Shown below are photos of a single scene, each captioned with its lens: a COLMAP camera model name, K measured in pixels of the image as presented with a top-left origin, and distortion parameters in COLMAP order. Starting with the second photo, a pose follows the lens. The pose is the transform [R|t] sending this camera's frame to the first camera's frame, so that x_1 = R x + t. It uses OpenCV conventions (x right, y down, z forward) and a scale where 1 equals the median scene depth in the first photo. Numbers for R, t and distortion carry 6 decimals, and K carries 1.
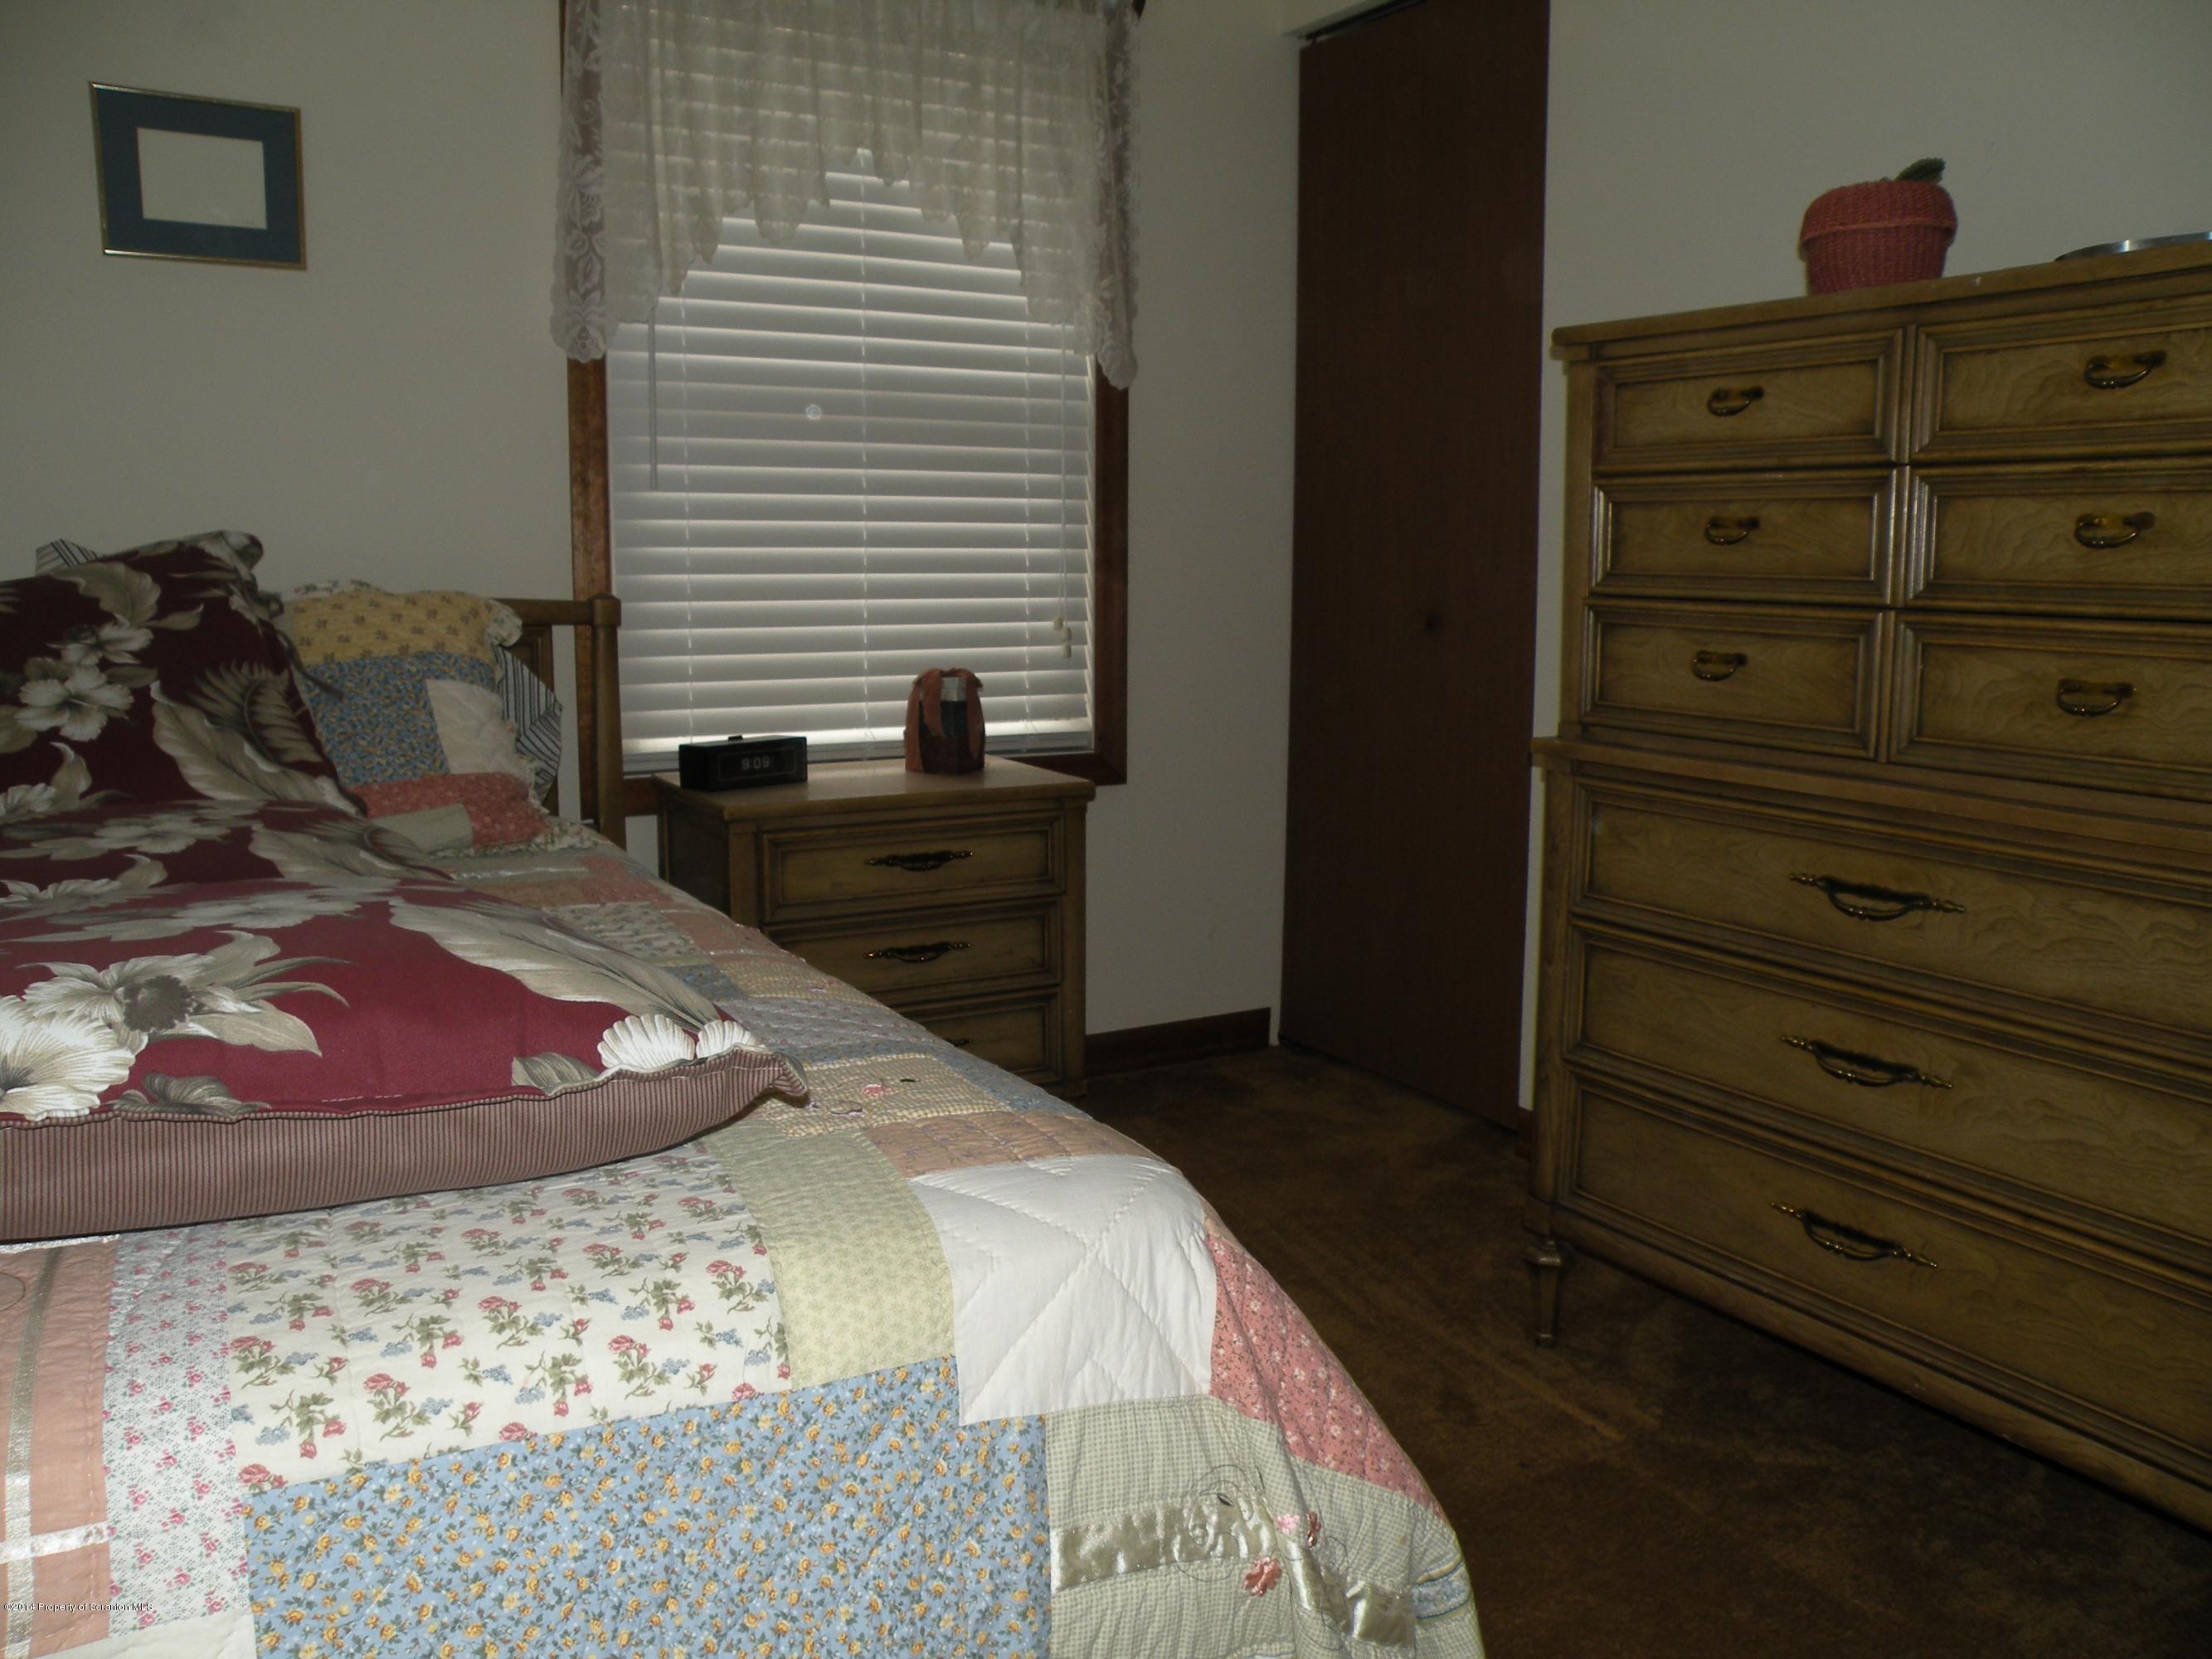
lens RADIAL K [[1807.5, 0, 1106.5], [0, 1807.5, 854.8], [0, 0, 1]] dist [-0.196459, 0.176522]
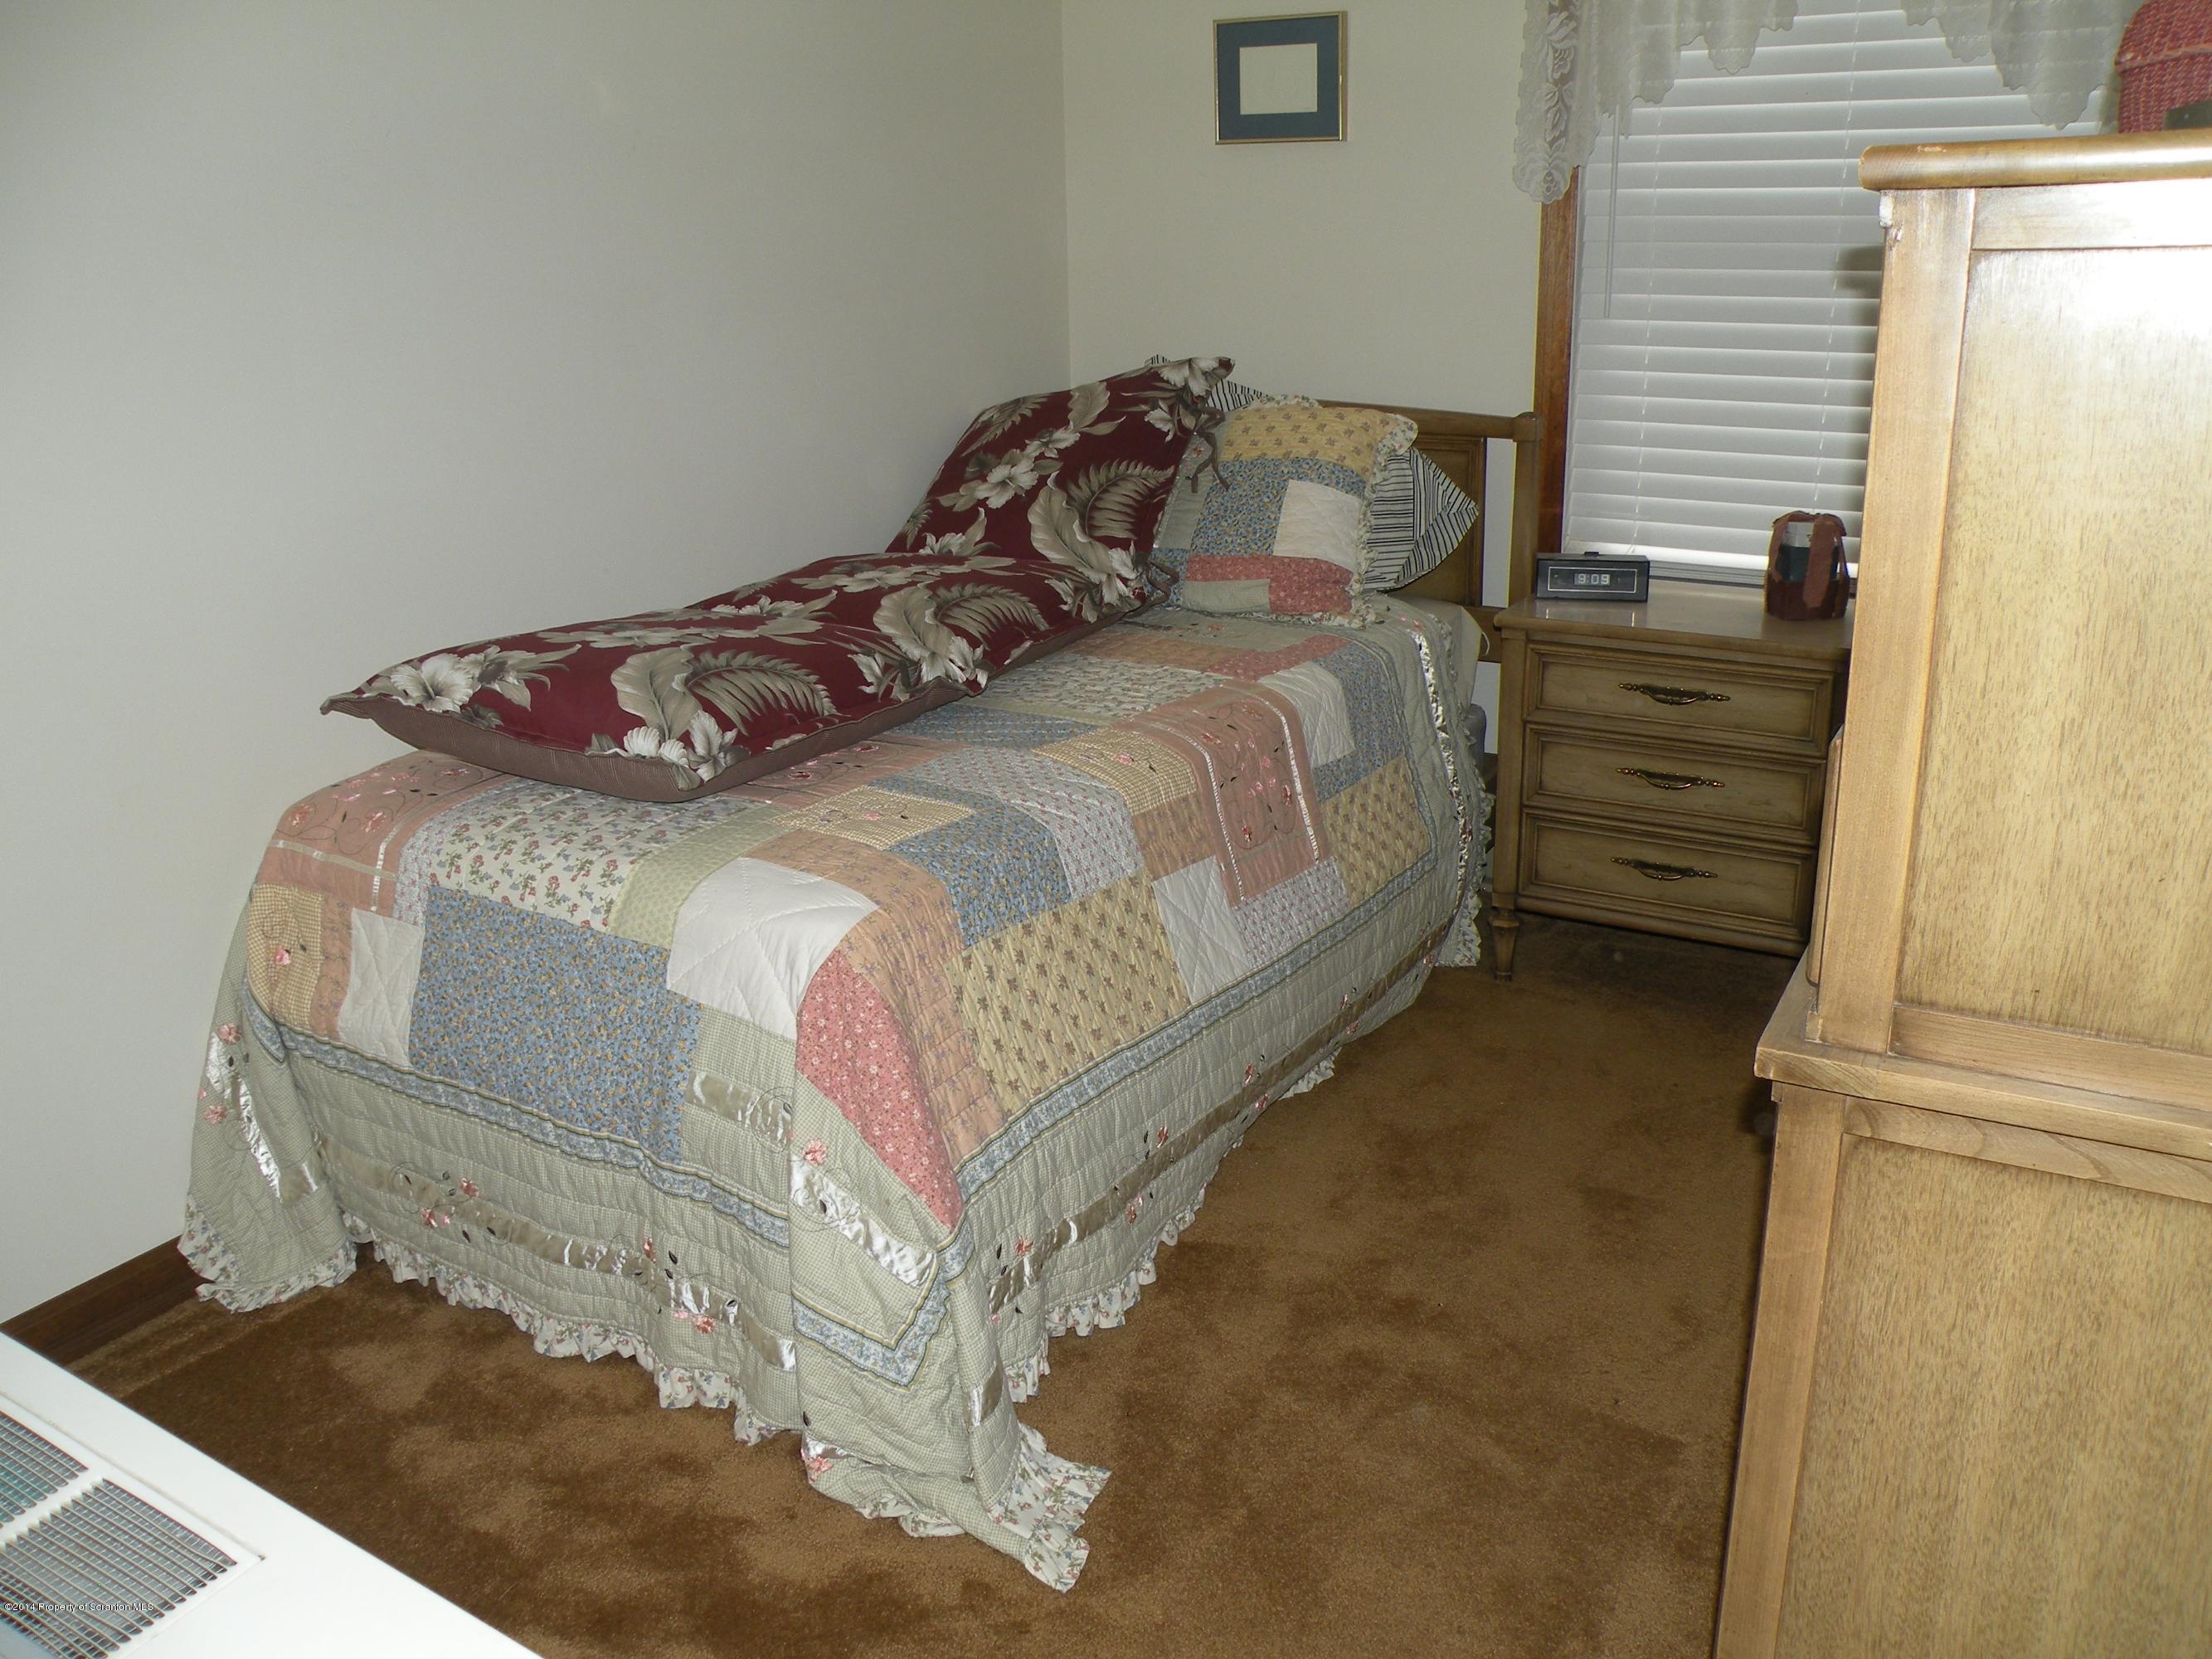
lens RADIAL K [[1807.5, 0, 1106.5], [0, 1807.5, 854.8], [0, 0, 1]] dist [-0.196459, 0.176522]
pose [[0.470181, 0.265793, -0.841596, 0.709288], [-0.117757, 0.963941, 0.238644, -0.127565], [0.874679, -0.013102, 0.484526, 0.231884]]
